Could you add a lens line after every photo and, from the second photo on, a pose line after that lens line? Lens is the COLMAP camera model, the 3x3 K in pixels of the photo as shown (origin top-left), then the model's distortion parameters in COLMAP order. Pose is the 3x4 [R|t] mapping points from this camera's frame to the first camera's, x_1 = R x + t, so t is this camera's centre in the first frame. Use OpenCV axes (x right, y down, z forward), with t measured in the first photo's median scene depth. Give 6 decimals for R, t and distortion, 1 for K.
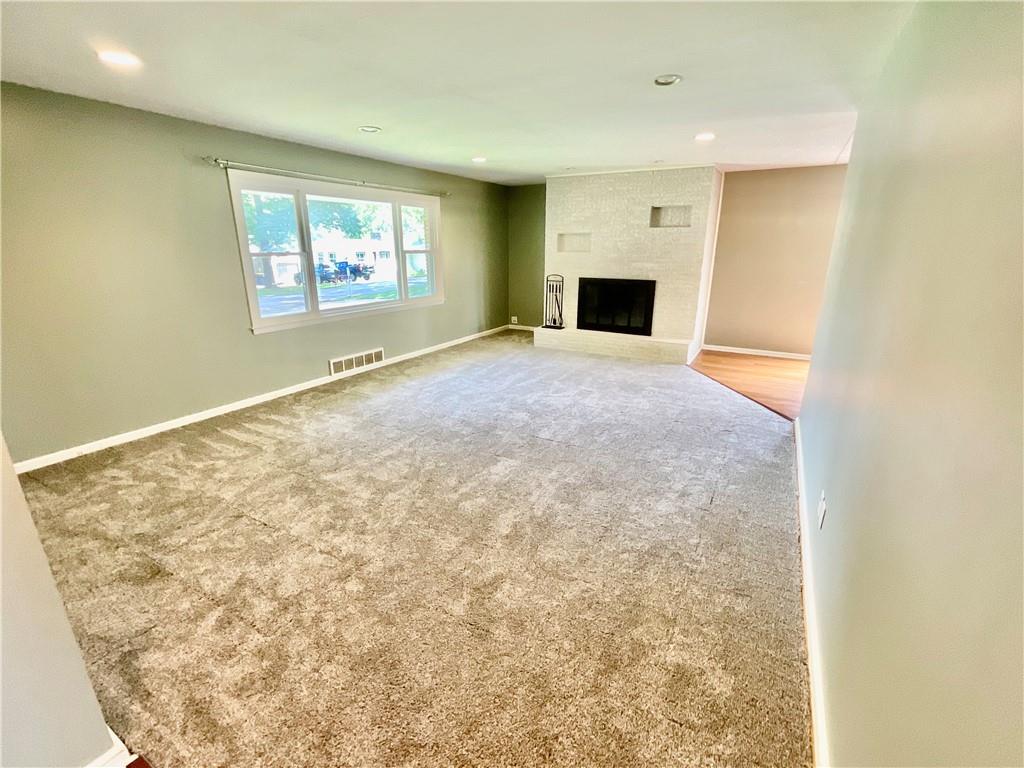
lens RADIAL K [[456.7, 0, 510.2], [0, 456.7, 383.5], [0, 0, 1]] dist [-0.001381, 0.000448]
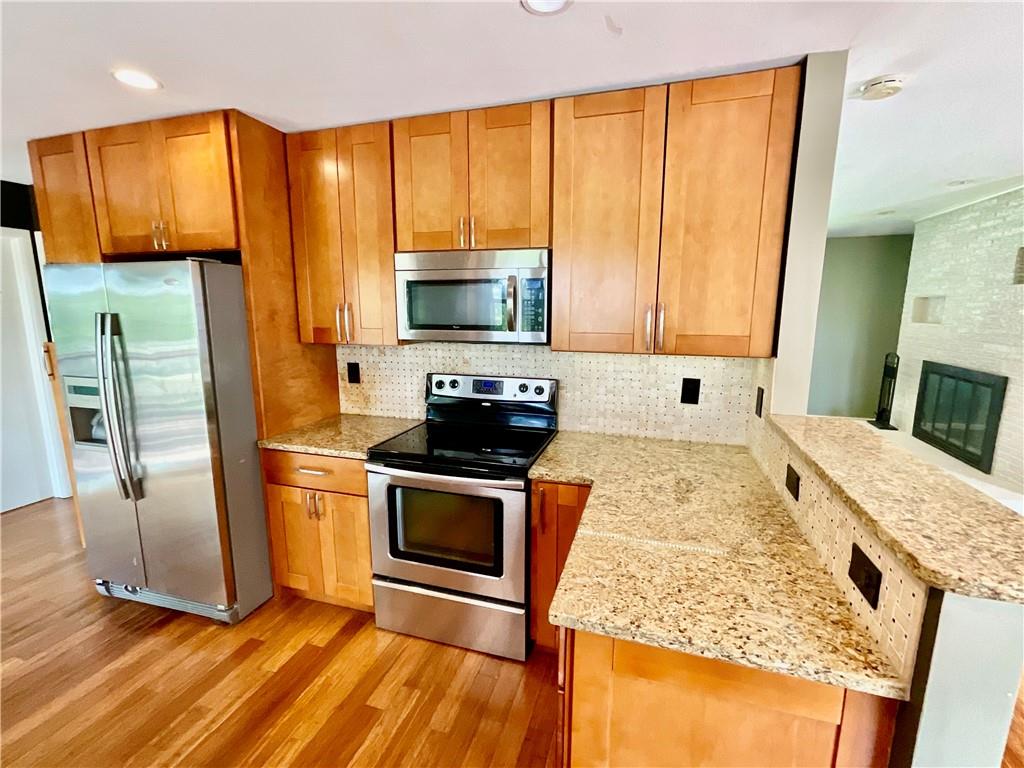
lens RADIAL K [[456.7, 0, 512.6], [0, 456.7, 384.8], [0, 0, 1]] dist [-0.001381, 0.000448]
pose [[0.243709, 0.169688, -0.954888, 0.766054], [-0.283565, 0.954018, 0.097162, -0.110929], [0.927468, 0.247094, 0.280620, 0.319107]]
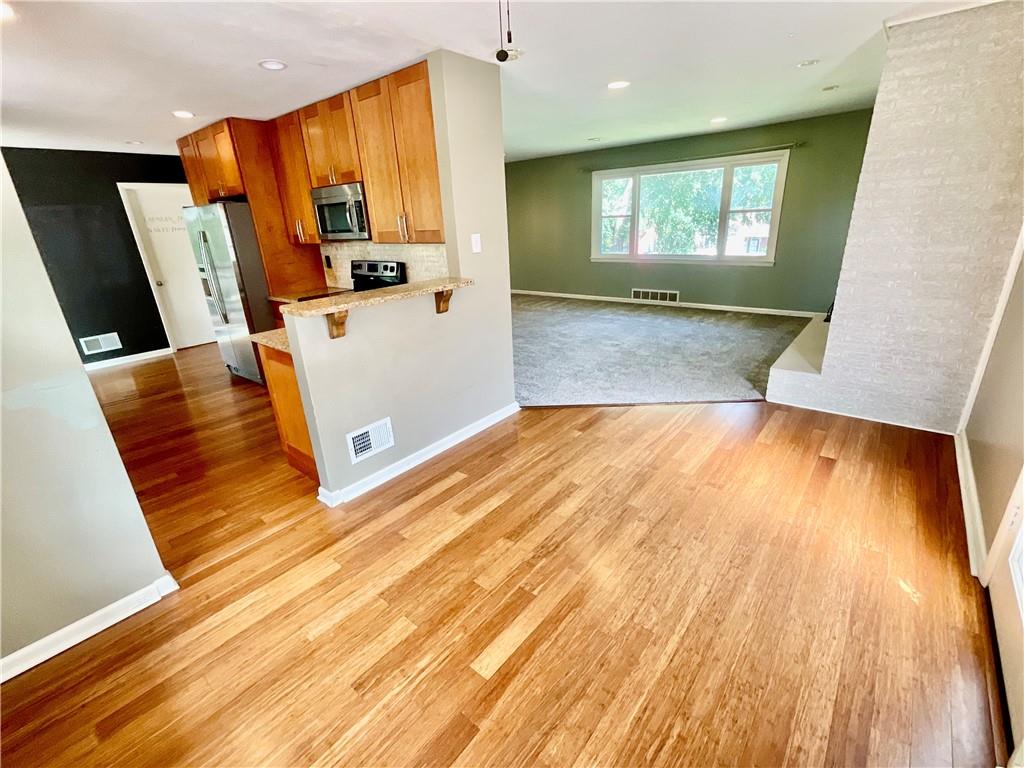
lens RADIAL K [[456.7, 0, 514.8], [0, 456.7, 383.4], [0, 0, 1]] dist [-0.001381, 0.000448]
pose [[-0.142655, 0.349343, -0.926072, 1.045926], [-0.237982, 0.896087, 0.374691, -0.218773], [0.960736, 0.273840, -0.044693, 0.708726]]
